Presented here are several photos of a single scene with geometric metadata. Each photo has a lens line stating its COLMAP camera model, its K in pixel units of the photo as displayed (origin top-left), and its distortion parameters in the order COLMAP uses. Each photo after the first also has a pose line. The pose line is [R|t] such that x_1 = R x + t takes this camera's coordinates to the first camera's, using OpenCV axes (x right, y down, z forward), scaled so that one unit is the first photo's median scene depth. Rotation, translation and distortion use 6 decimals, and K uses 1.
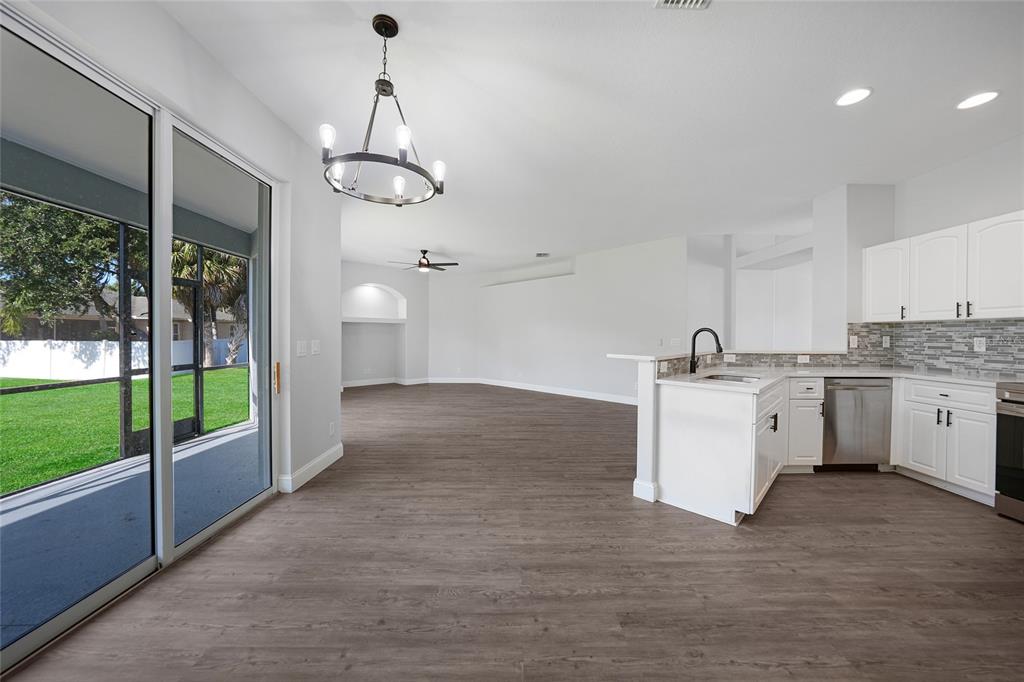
lens RADIAL K [[361.3, 0, 511.9], [0, 361.3, 335.1], [0, 0, 1]] dist [-0.031088, 0.007543]
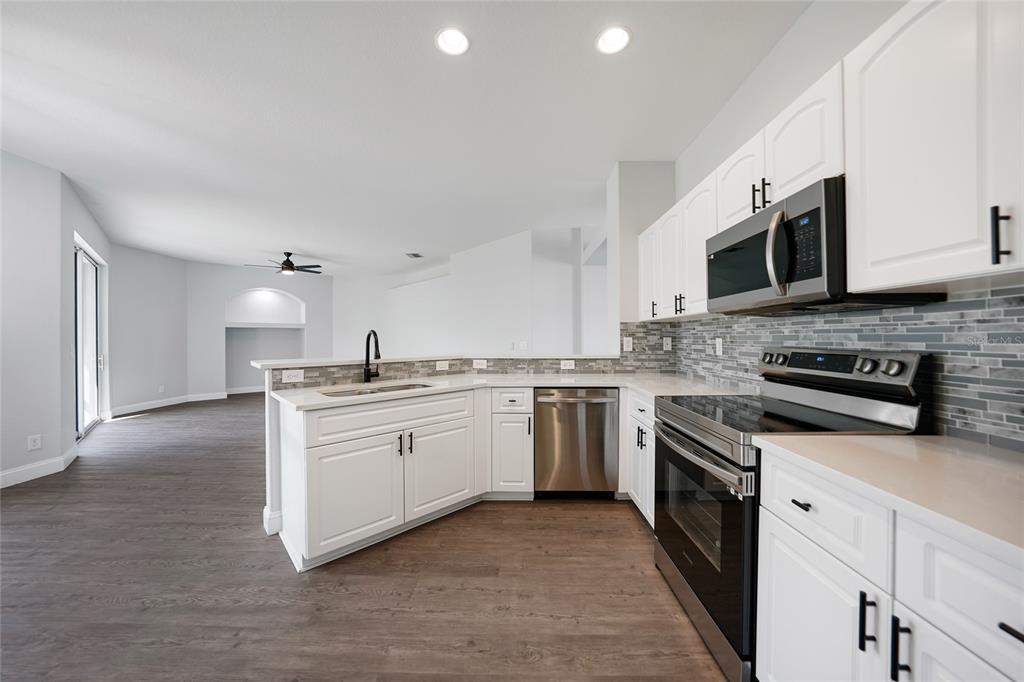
lens RADIAL K [[354.8, 0, 512.4], [0, 354.8, 339.1], [0, 0, 1]] dist [-0.028759, 0.007014]
pose [[0.999539, -0.008613, -0.029127, 0.857599], [0.008600, 0.999963, -0.000547, 0.005298], [0.029131, 0.000297, 0.999576, 0.160953]]
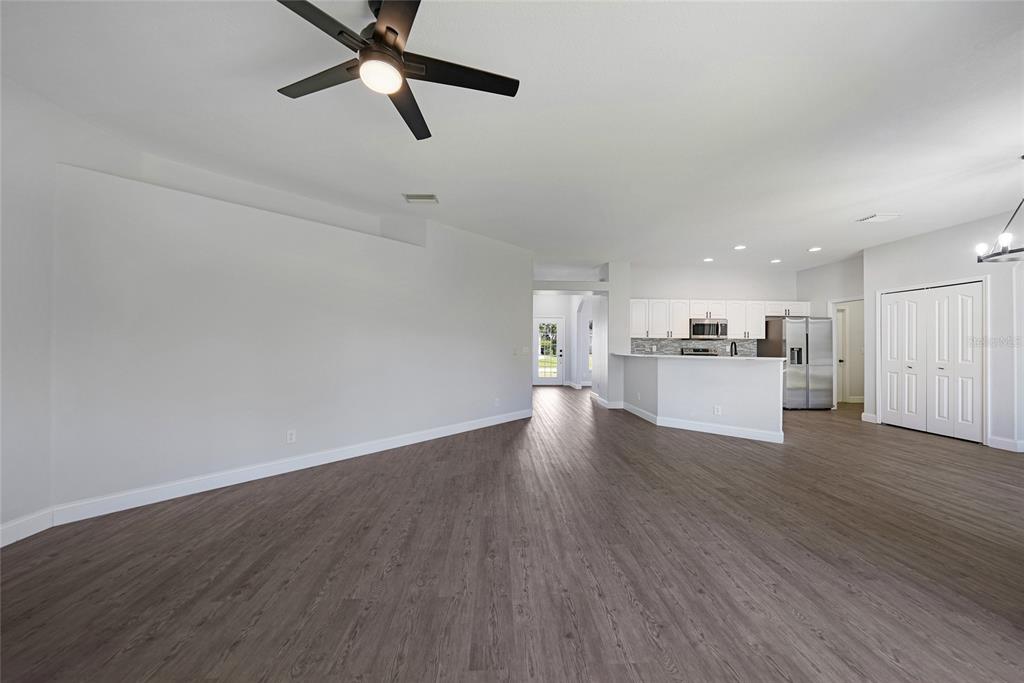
lens RADIAL K [[361.3, 0, 511.9], [0, 361.3, 335.6], [0, 0, 1]] dist [-0.031088, 0.007543]
pose [[-0.040330, 0.022445, 0.998934, -1.101409], [-0.003329, 0.999739, -0.022597, -0.001684], [-0.999181, -0.004237, -0.040245, 2.044689]]
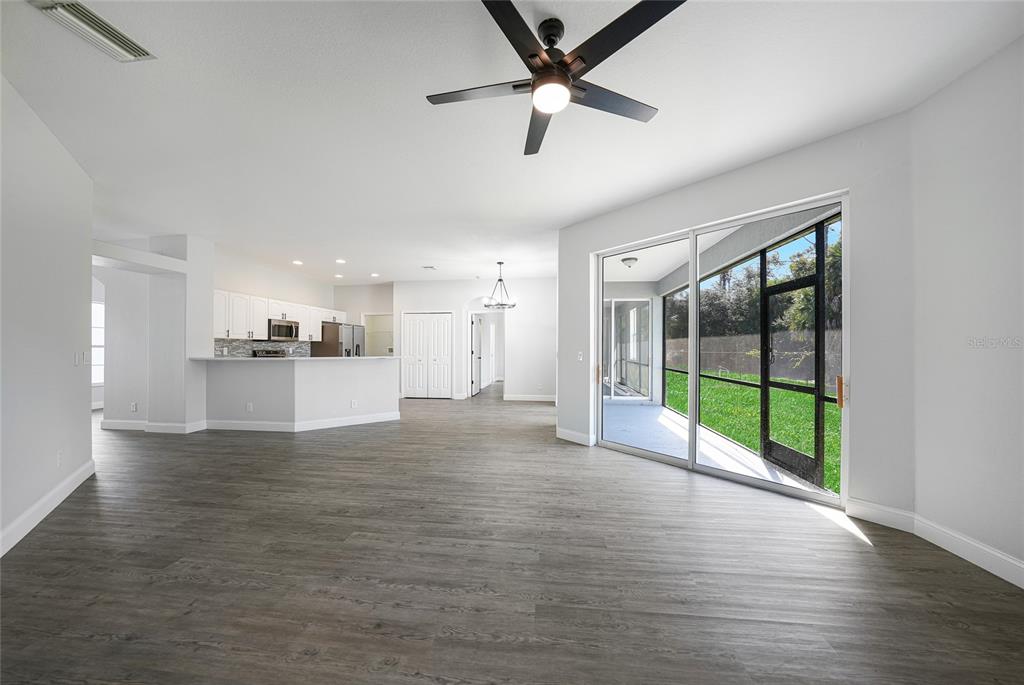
lens RADIAL K [[365.4, 0, 512.0], [0, 365.4, 342.5], [0, 0, 1]] dist [-0.008642, -0.000009]
pose [[-0.992287, -0.002432, 0.123940, -0.564828], [-0.003831, 0.999932, -0.011053, -0.004999], [-0.123904, -0.011442, -0.992228, 2.823244]]
